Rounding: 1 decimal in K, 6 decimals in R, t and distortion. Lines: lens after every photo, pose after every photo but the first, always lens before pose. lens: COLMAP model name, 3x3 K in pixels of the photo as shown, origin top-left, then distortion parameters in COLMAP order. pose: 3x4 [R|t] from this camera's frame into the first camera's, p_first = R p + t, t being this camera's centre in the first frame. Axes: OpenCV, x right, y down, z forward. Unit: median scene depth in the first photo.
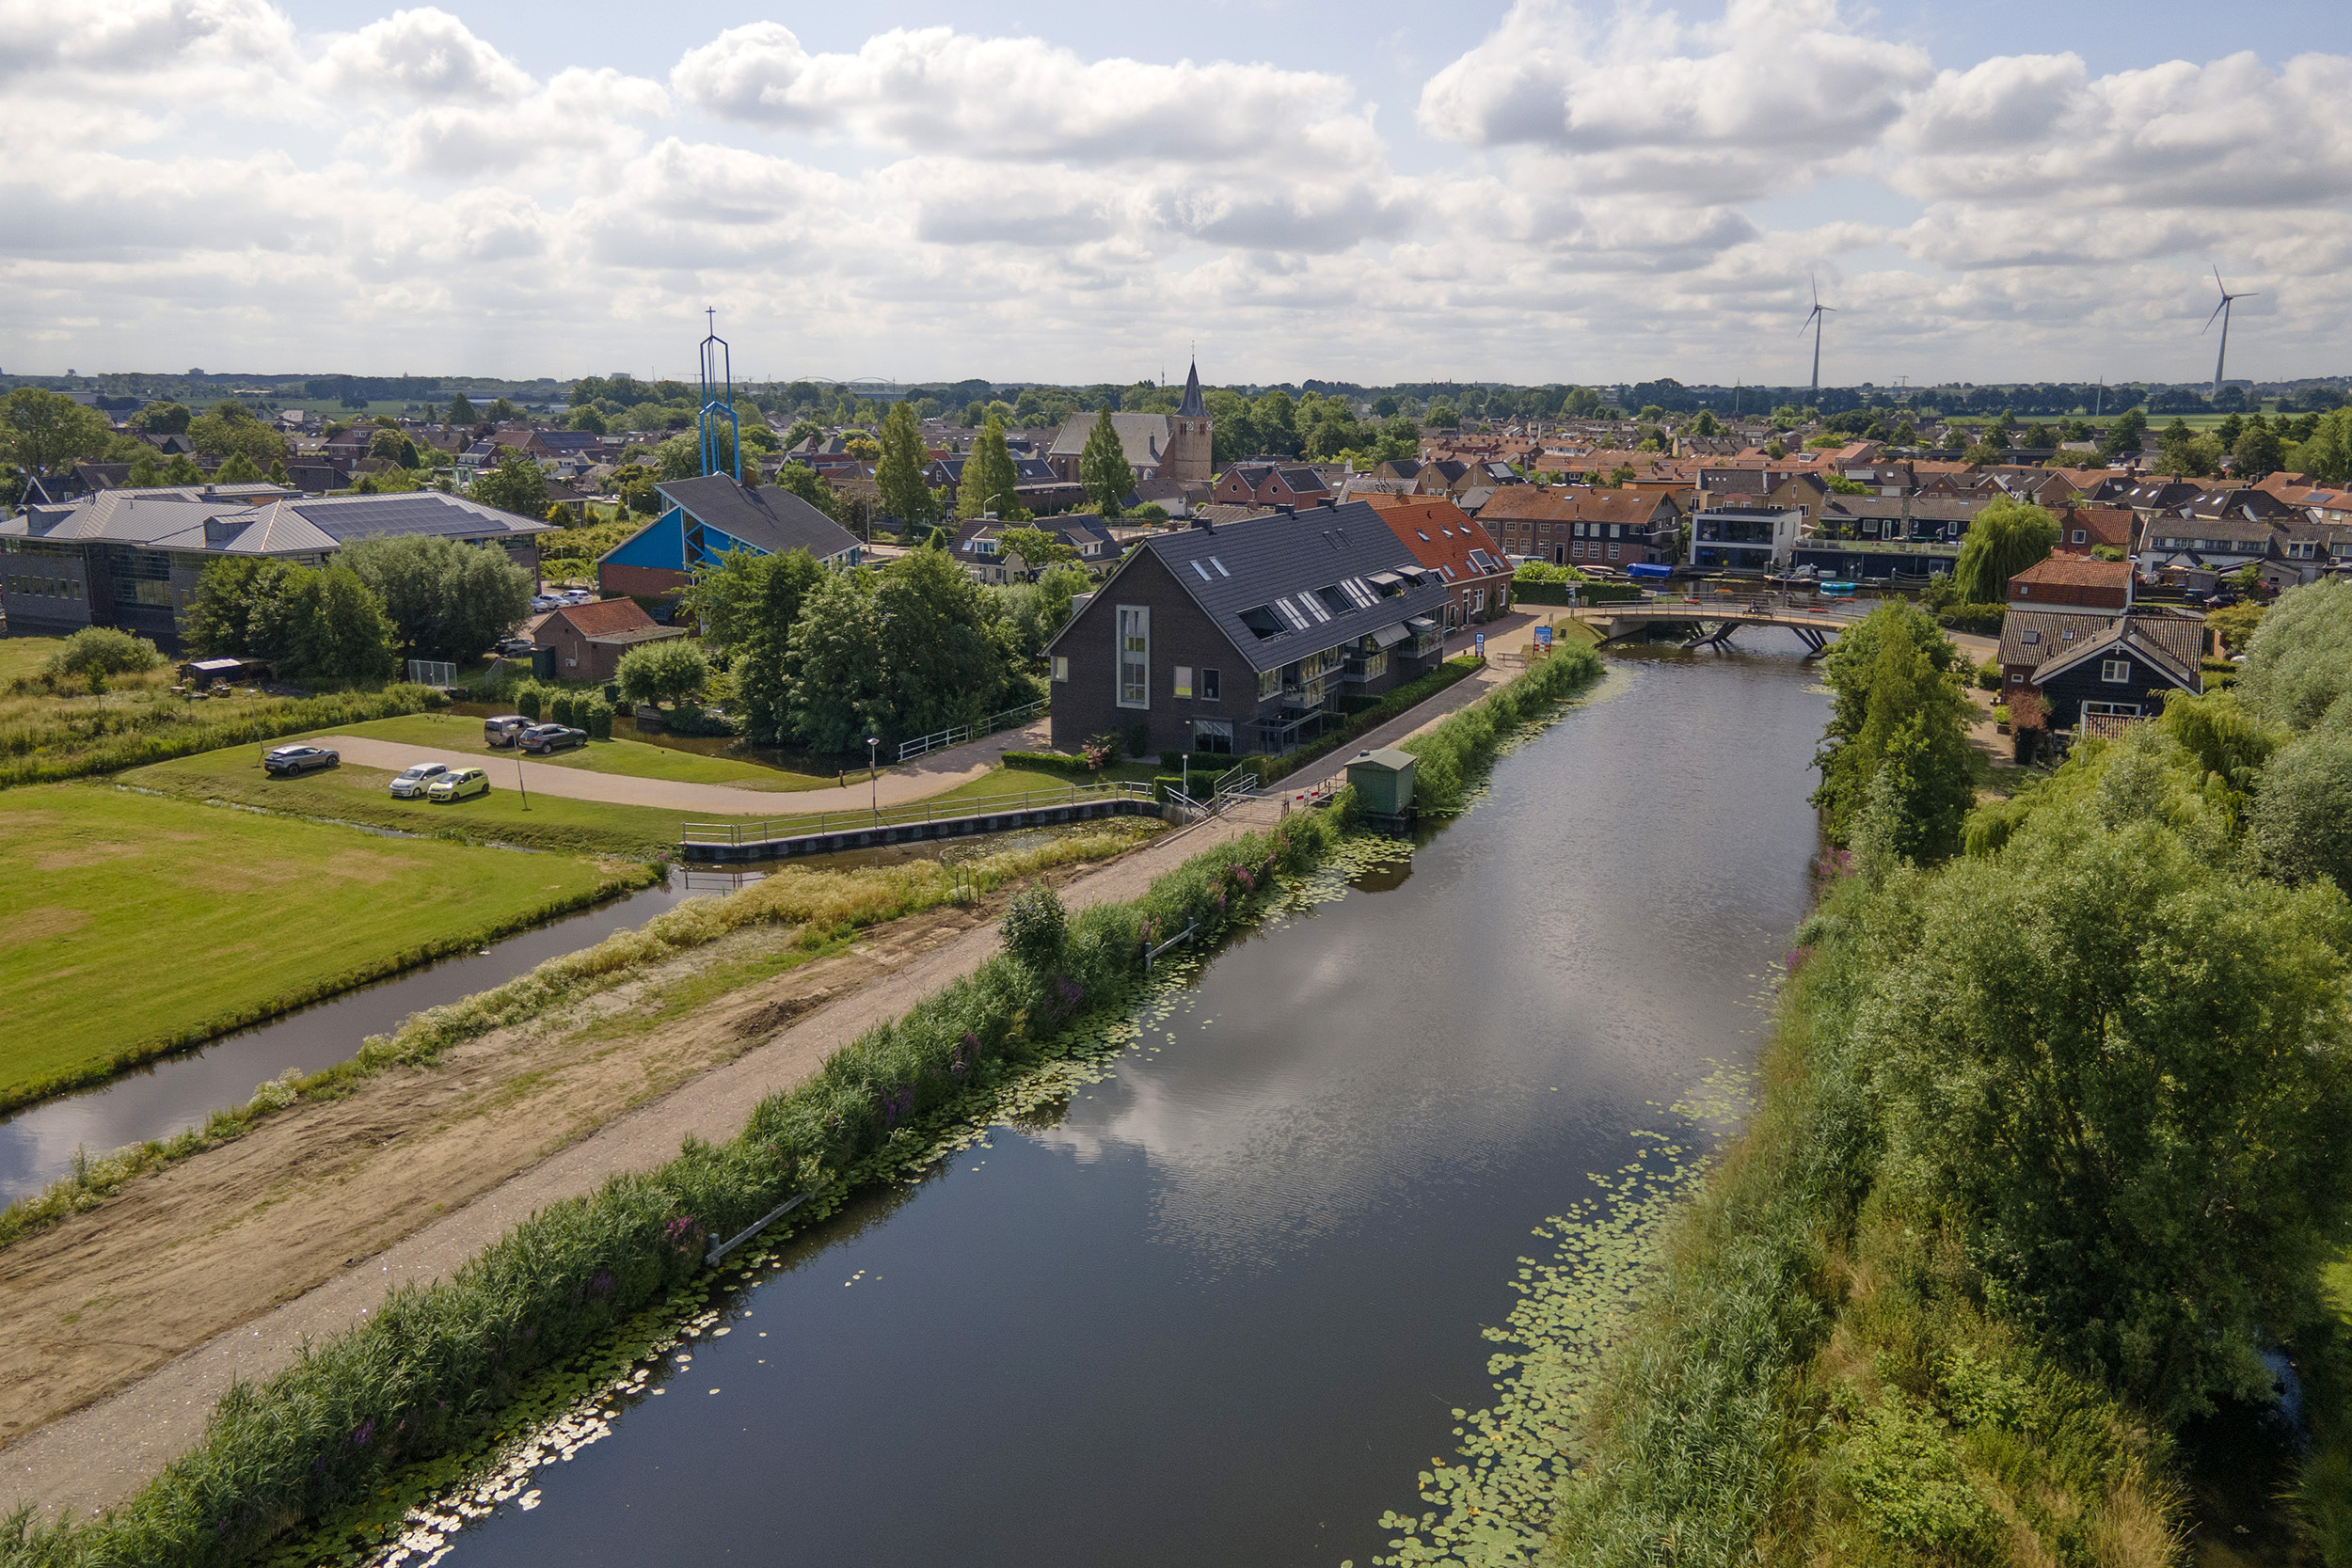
lens RADIAL K [[1722.6, 0, 1172.5], [0, 1722.6, 731.4], [0, 0, 1]] dist [0.042126, -0.000078]
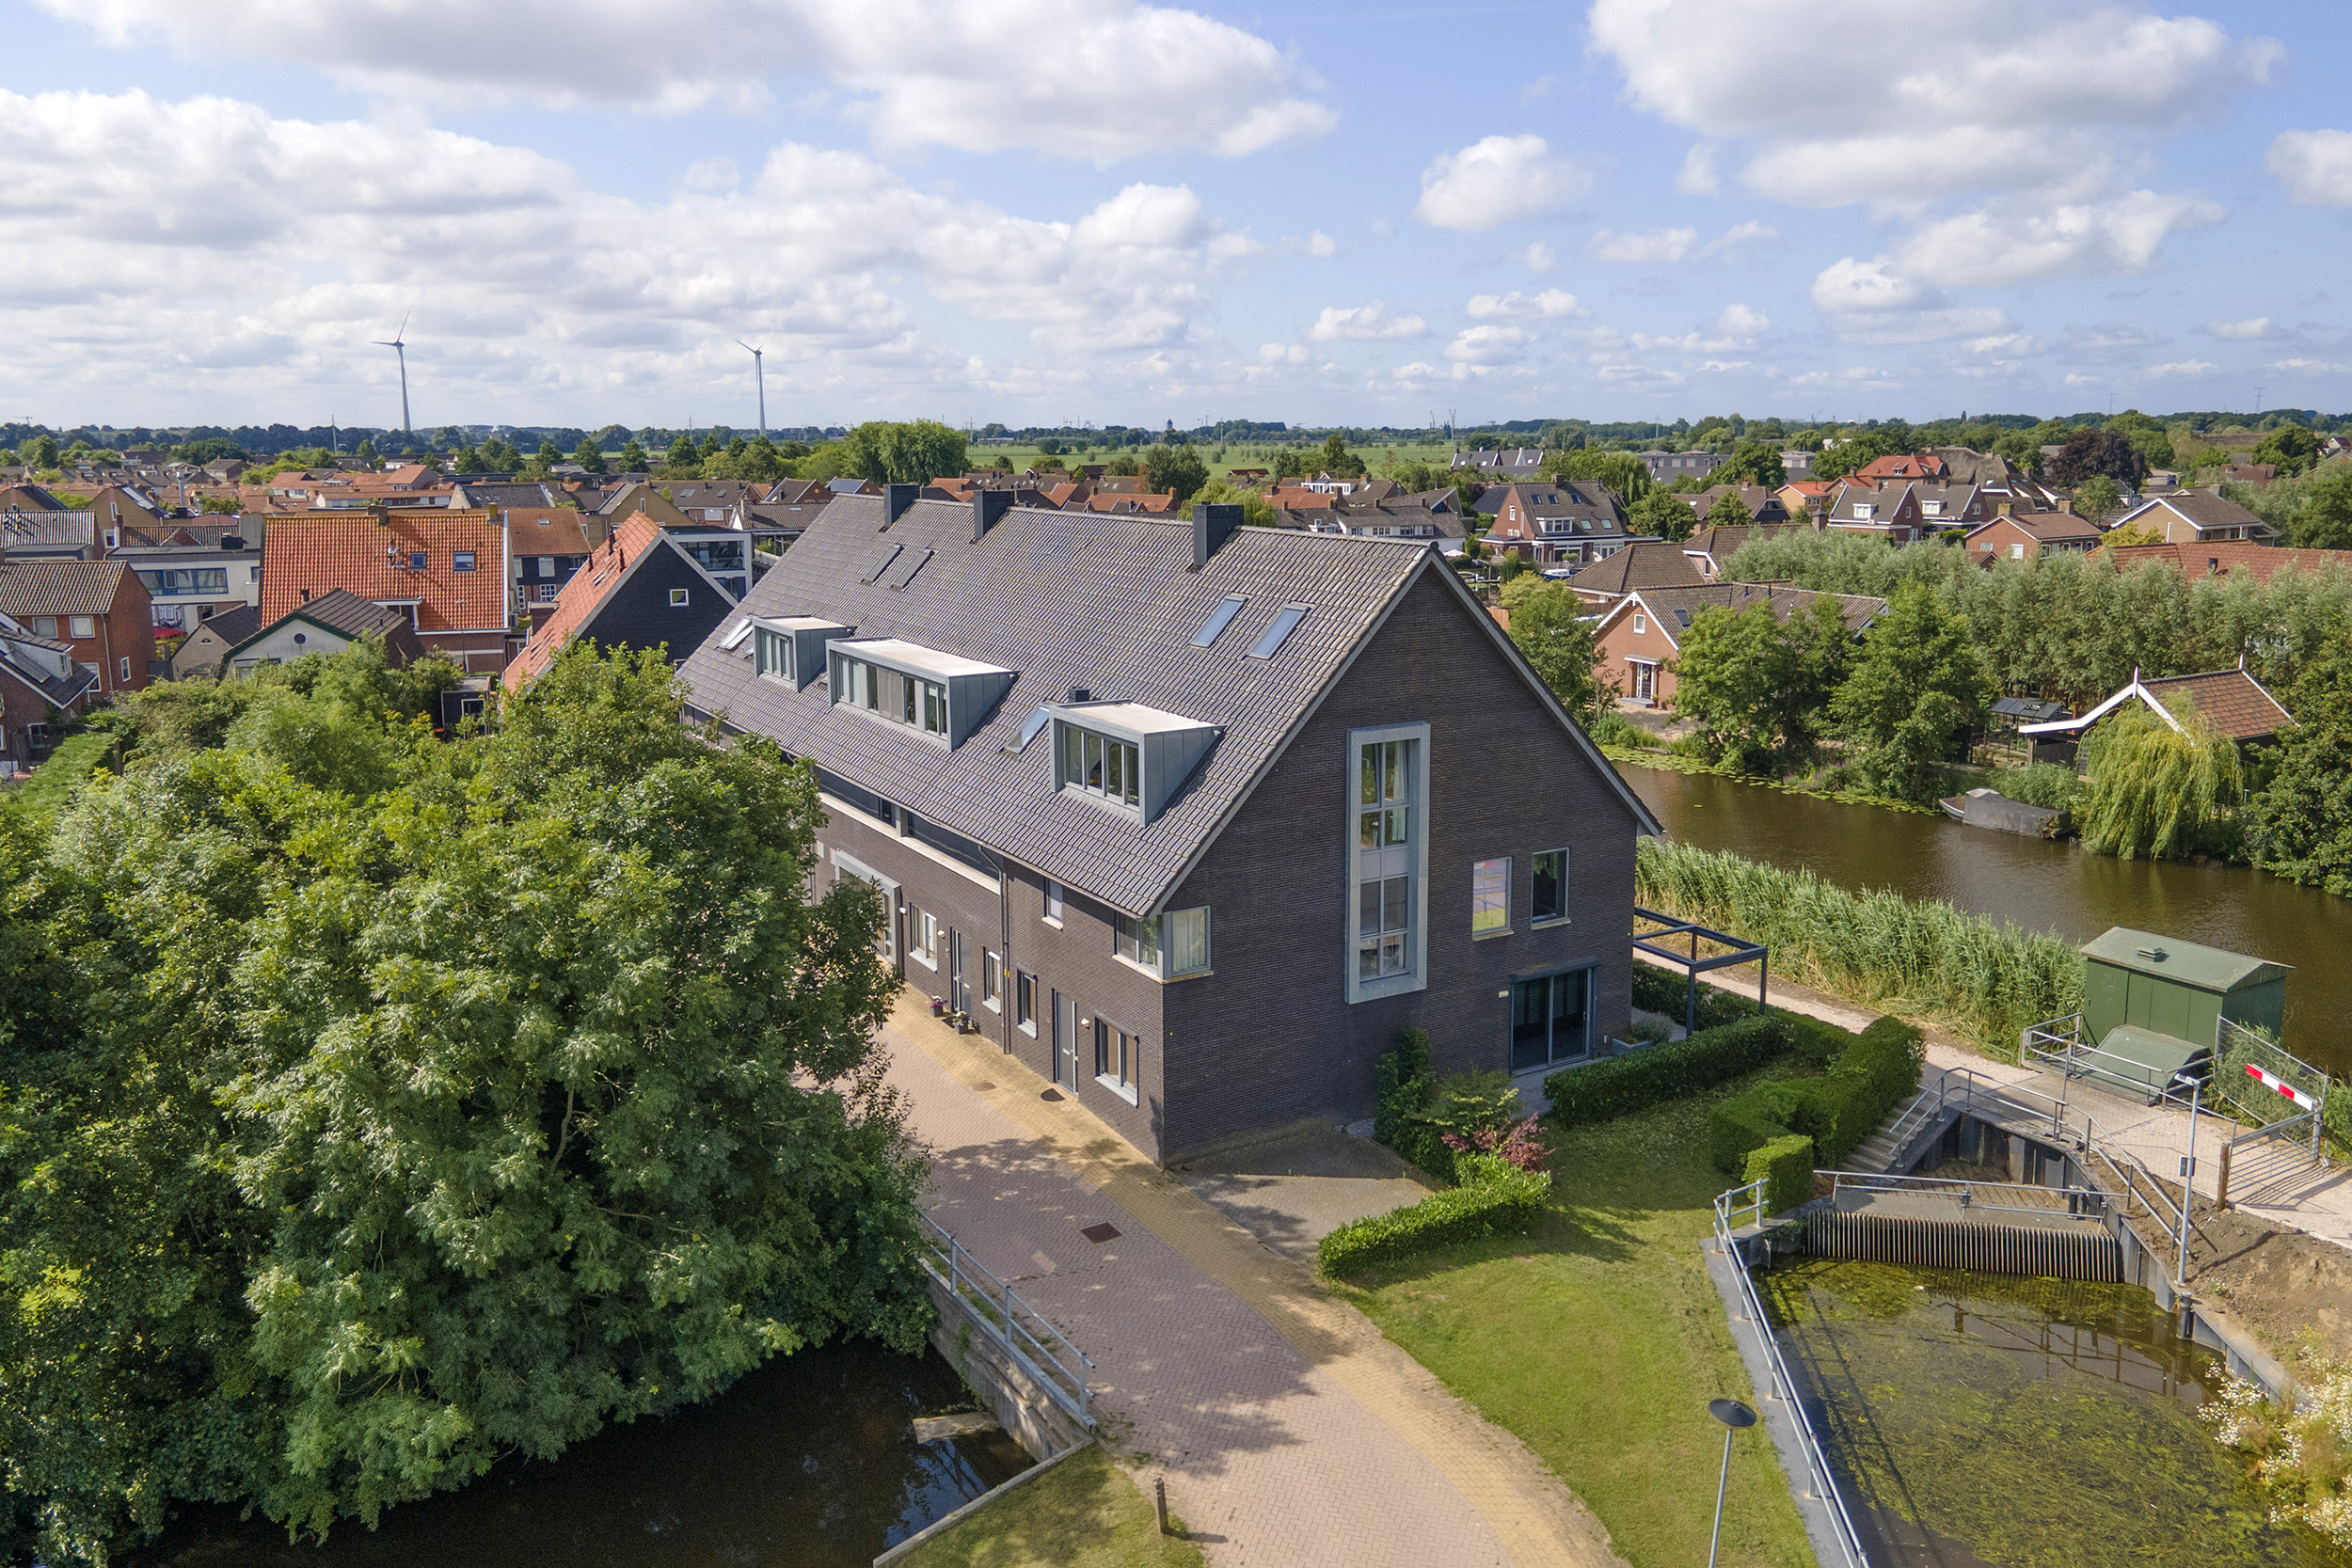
lens RADIAL K [[1739.4, 0, 1176.2], [0, 1739.4, 746.4], [0, 0, 1]] dist [0.012980, 0.061005]
pose [[0.555080, -0.150706, 0.818031, -0.275680], [0.166934, 0.983625, 0.067939, -0.079023], [-0.814874, 0.098845, 0.571148, 0.635061]]
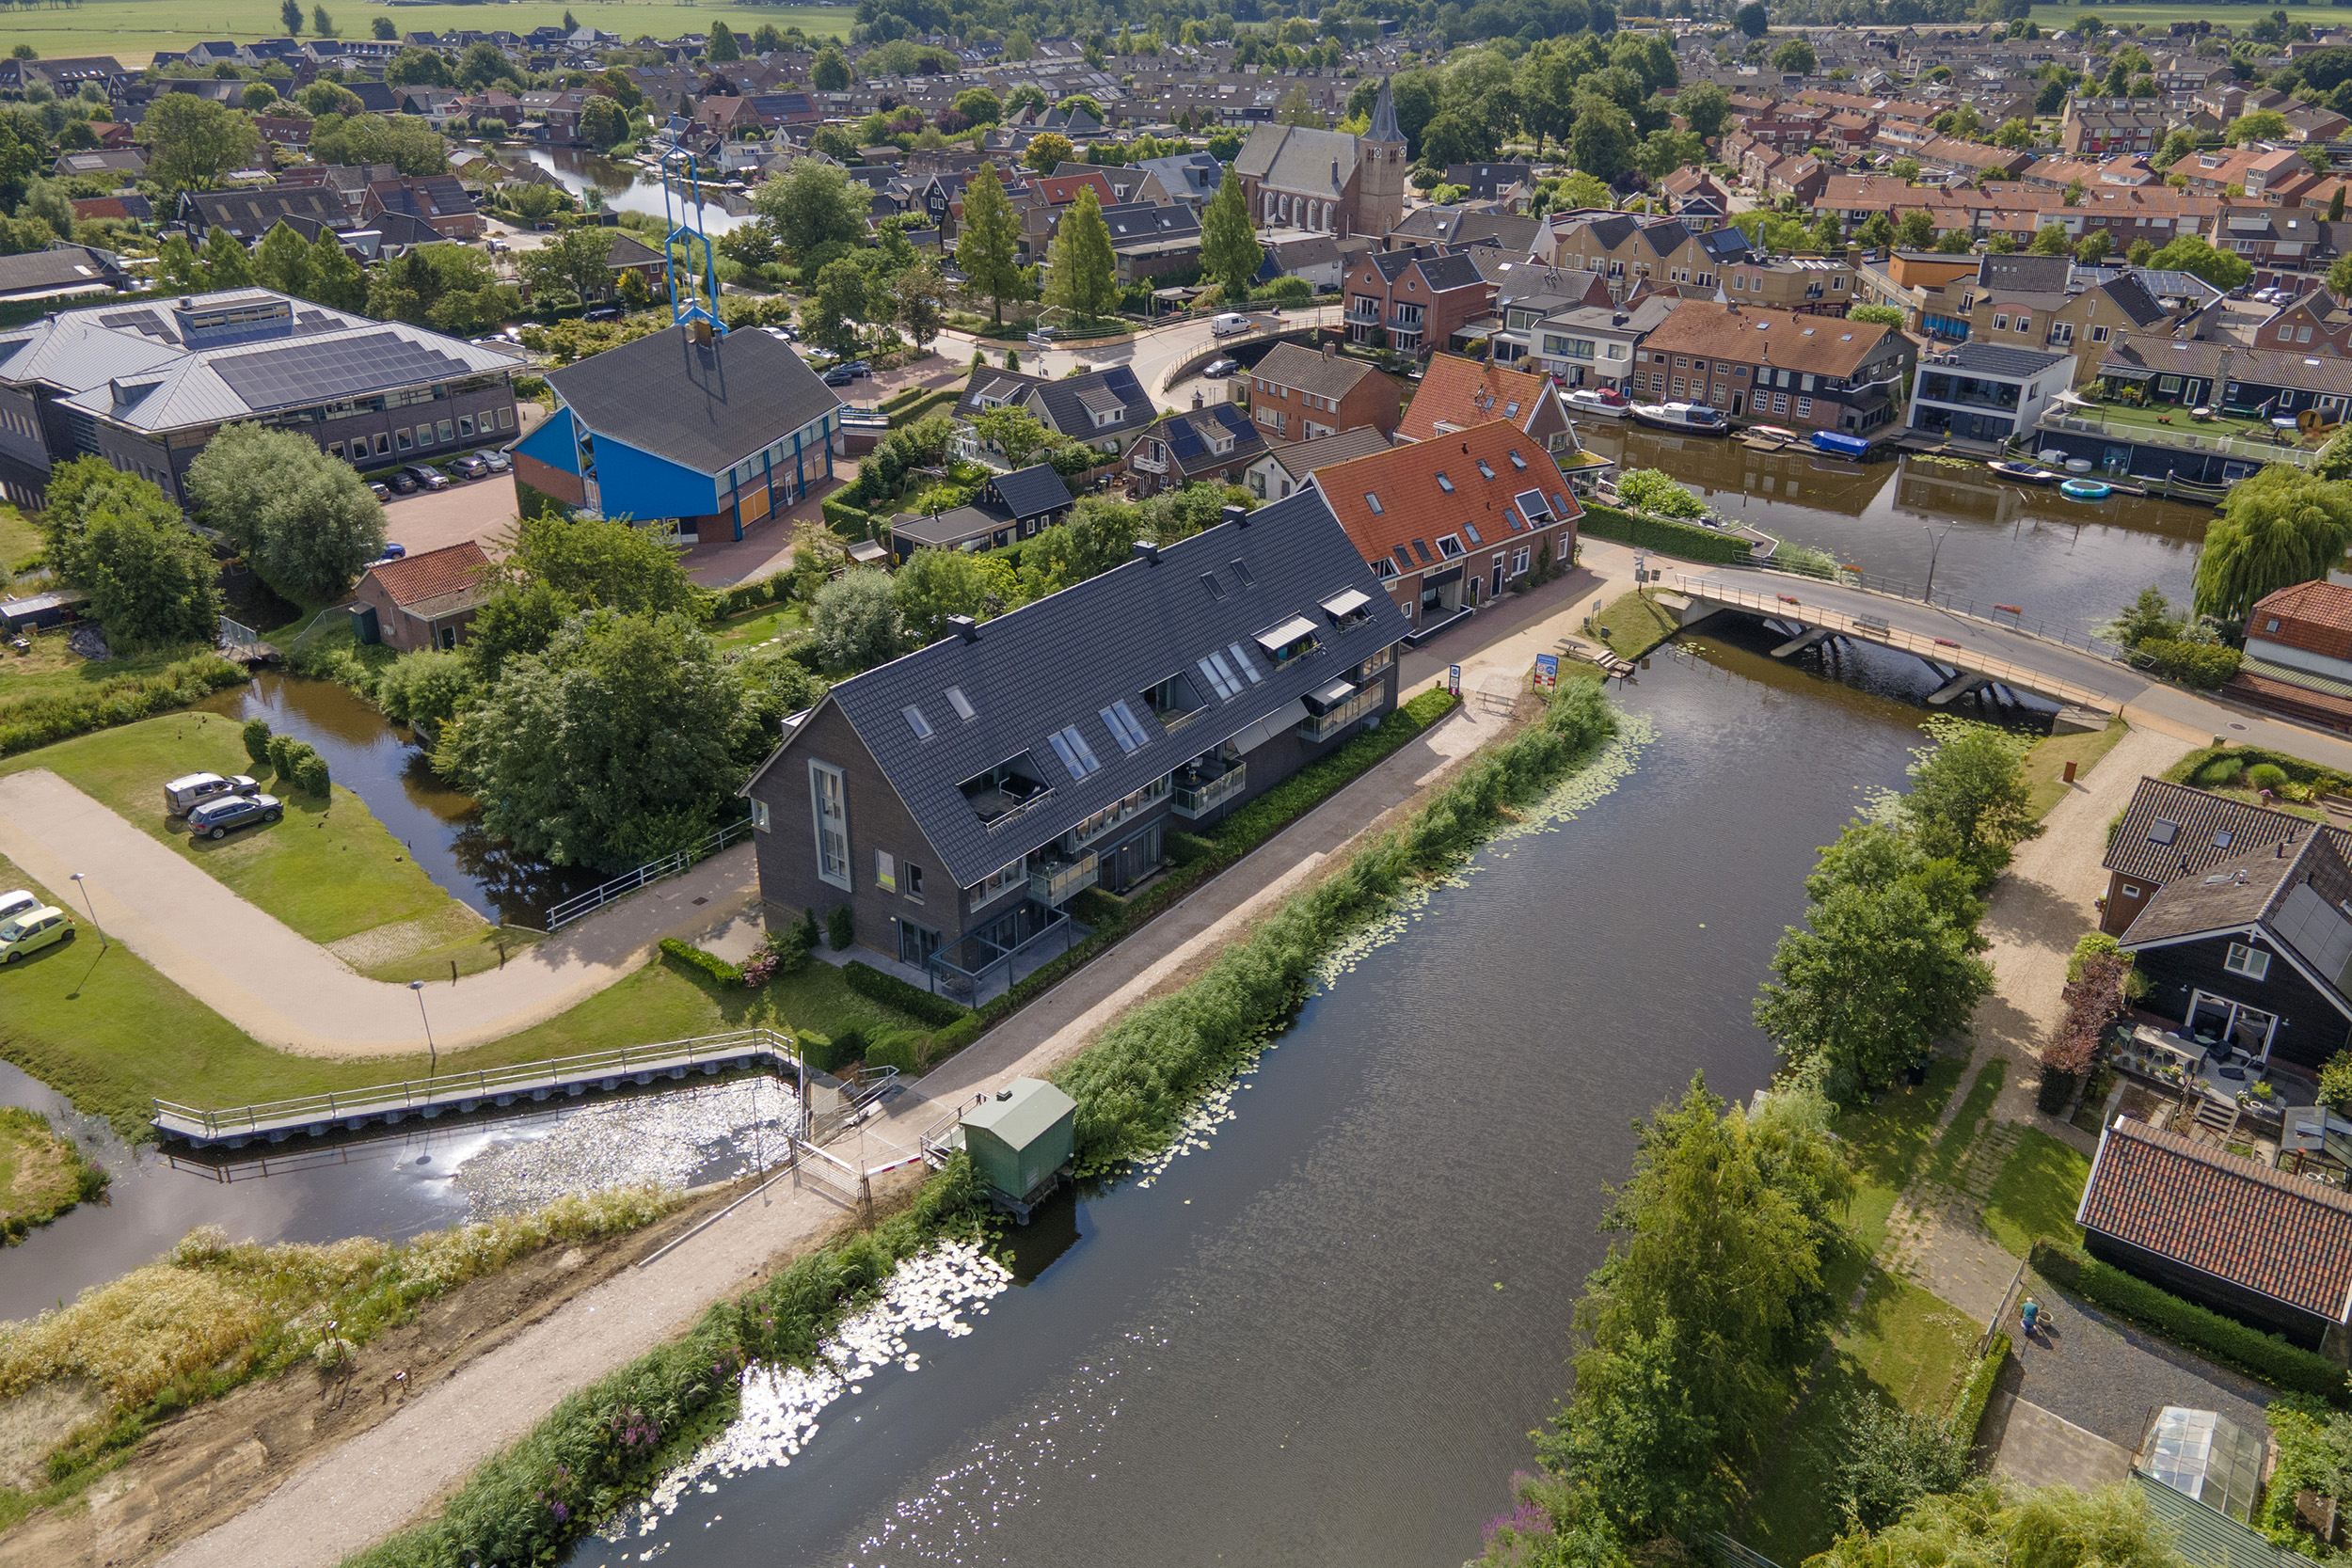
lens RADIAL K [[1716.8, 0, 1182.4], [0, 1716.8, 701.0], [0, 0, 1]] dist [0.010818, 0.063863]
pose [[0.979031, 0.080105, -0.187302, 0.208176], [-0.037651, 0.974755, 0.220079, -0.210272], [0.200203, -0.208412, 0.957331, 0.243106]]
